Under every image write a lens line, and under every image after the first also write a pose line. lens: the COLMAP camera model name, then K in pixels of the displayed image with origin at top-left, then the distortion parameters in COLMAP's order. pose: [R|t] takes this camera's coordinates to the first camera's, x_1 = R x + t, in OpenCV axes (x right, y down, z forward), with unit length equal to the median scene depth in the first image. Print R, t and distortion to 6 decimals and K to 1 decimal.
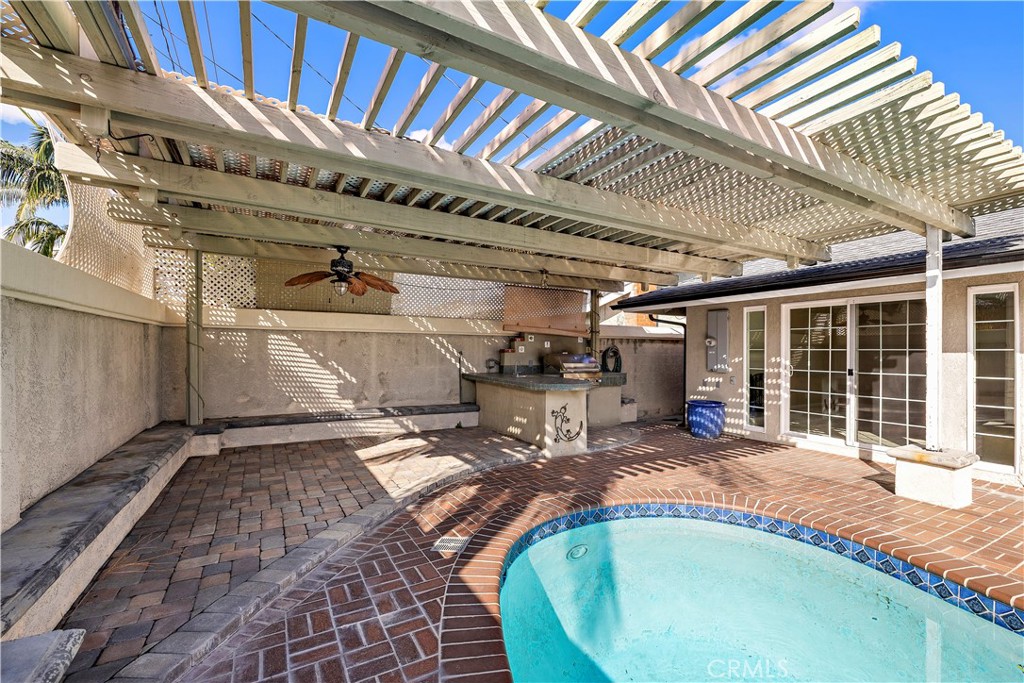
lens RADIAL K [[431.0, 0, 512.4], [0, 431.0, 346.4], [0, 0, 1]] dist [-0.001696, 0.000078]
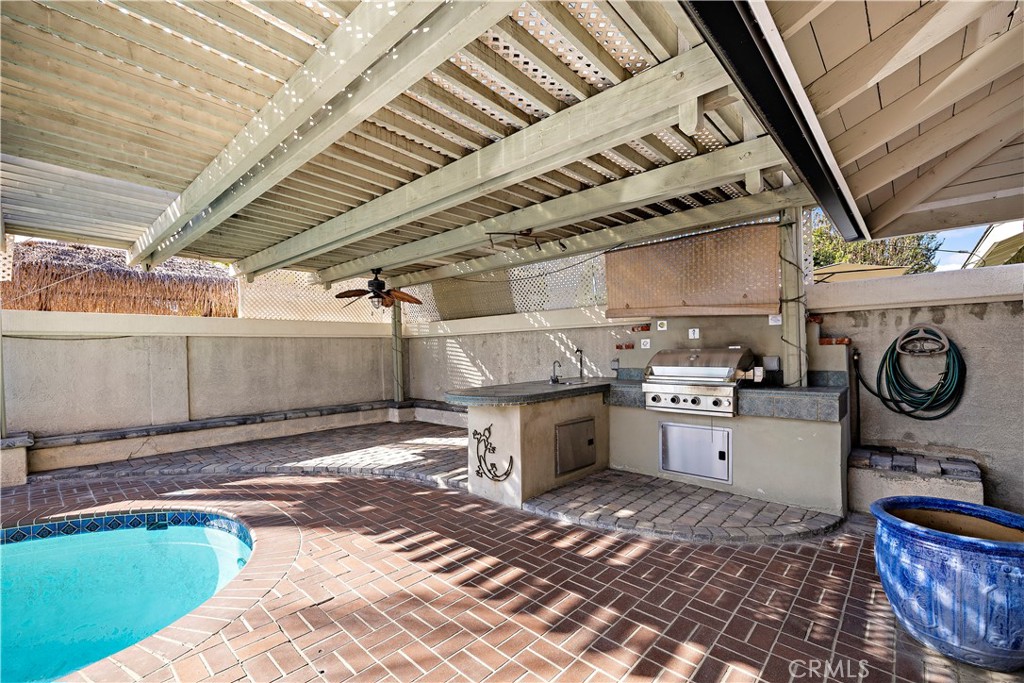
lens RADIAL K [[442.9, 0, 507.9], [0, 442.9, 348.6], [0, 0, 1]] dist [0.009463, 0.000236]
pose [[0.299982, -0.017583, -0.953783, 0.791029], [0.031101, 0.999479, -0.008643, 0.018444], [0.953438, -0.027070, 0.300373, 0.799035]]
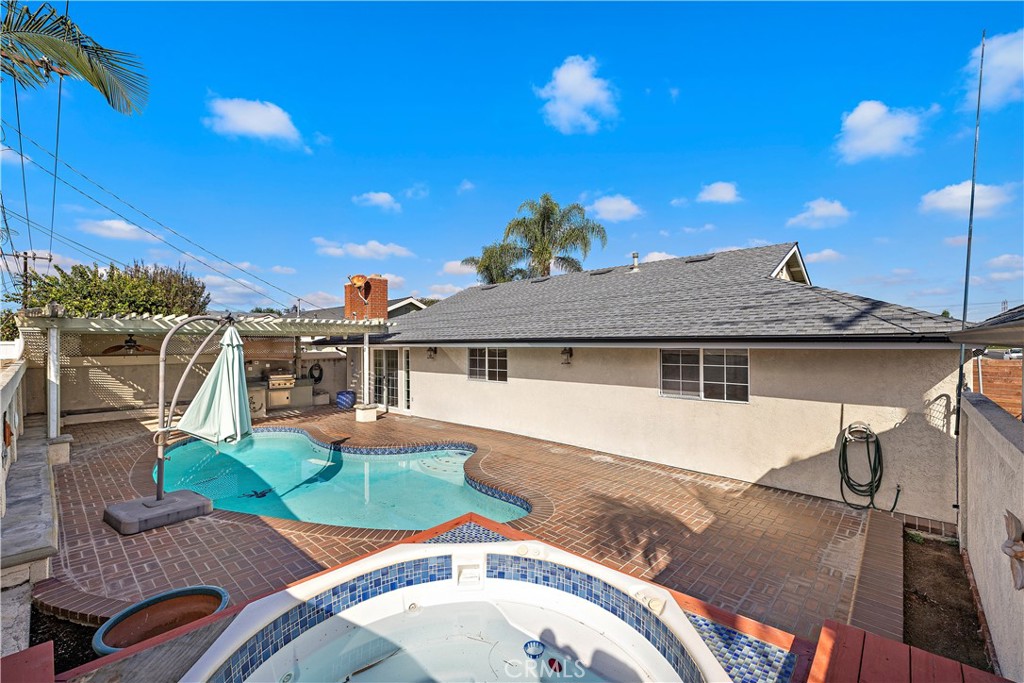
lens RADIAL K [[434.8, 0, 512.0], [0, 434.8, 341.5], [0, 0, 1]] dist [0.002397, 0.000289]
pose [[0.953835, -0.011424, 0.300114, 0.733819], [0.009952, 0.999930, 0.006434, -0.153571], [-0.300166, -0.003150, 0.953882, -1.587520]]
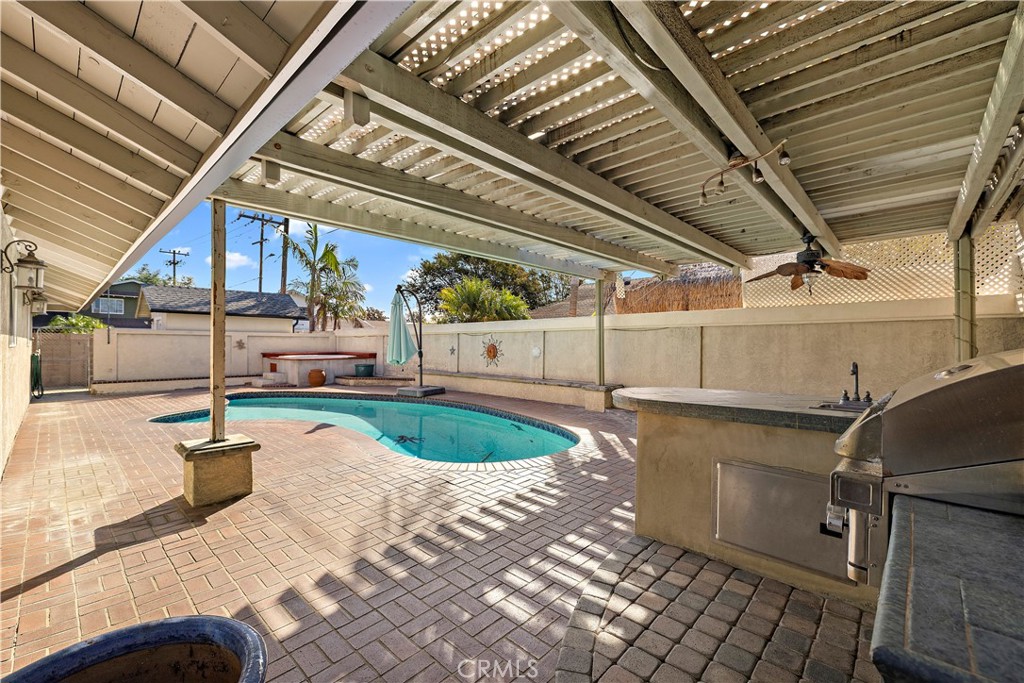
lens RADIAL K [[431.0, 0, 512.4], [0, 431.0, 346.4], [0, 0, 1]] dist [-0.001696, 0.000078]
pose [[-0.957311, -0.006696, -0.288983, 0.457273], [-0.005349, 0.999971, -0.005449, 0.024728], [0.289012, -0.003670, -0.957319, 1.441073]]
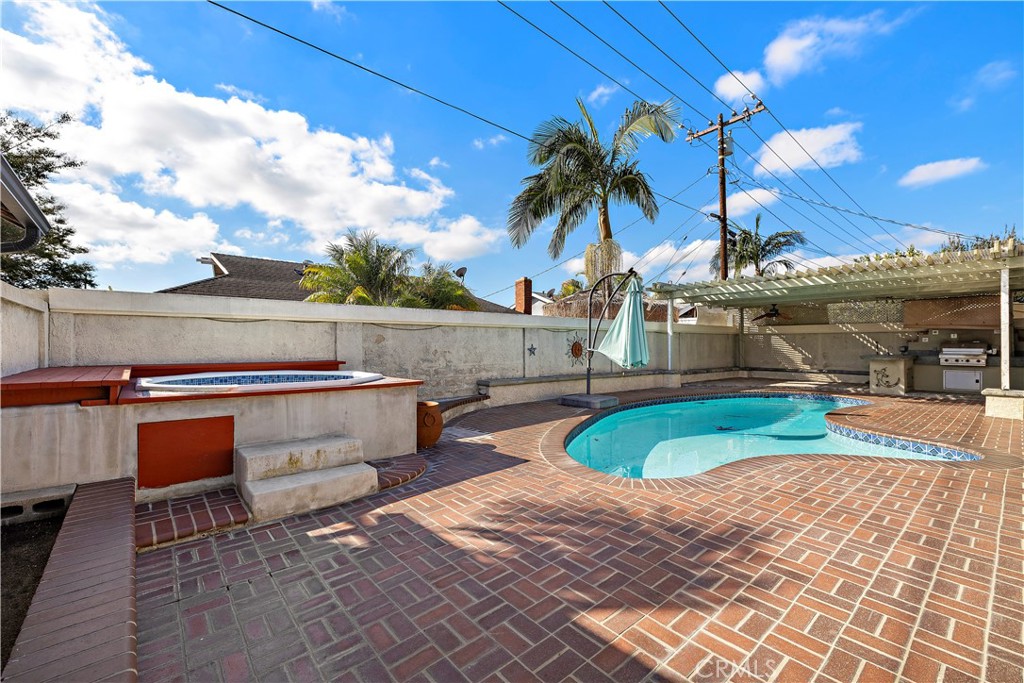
lens RADIAL K [[431.0, 0, 512.4], [0, 431.0, 346.4], [0, 0, 1]] dist [-0.001696, 0.000078]
pose [[0.190009, -0.004368, -0.981773, 1.660763], [0.009678, 0.999950, -0.002576, 0.026590], [0.981735, -0.009012, 0.190041, -0.984177]]
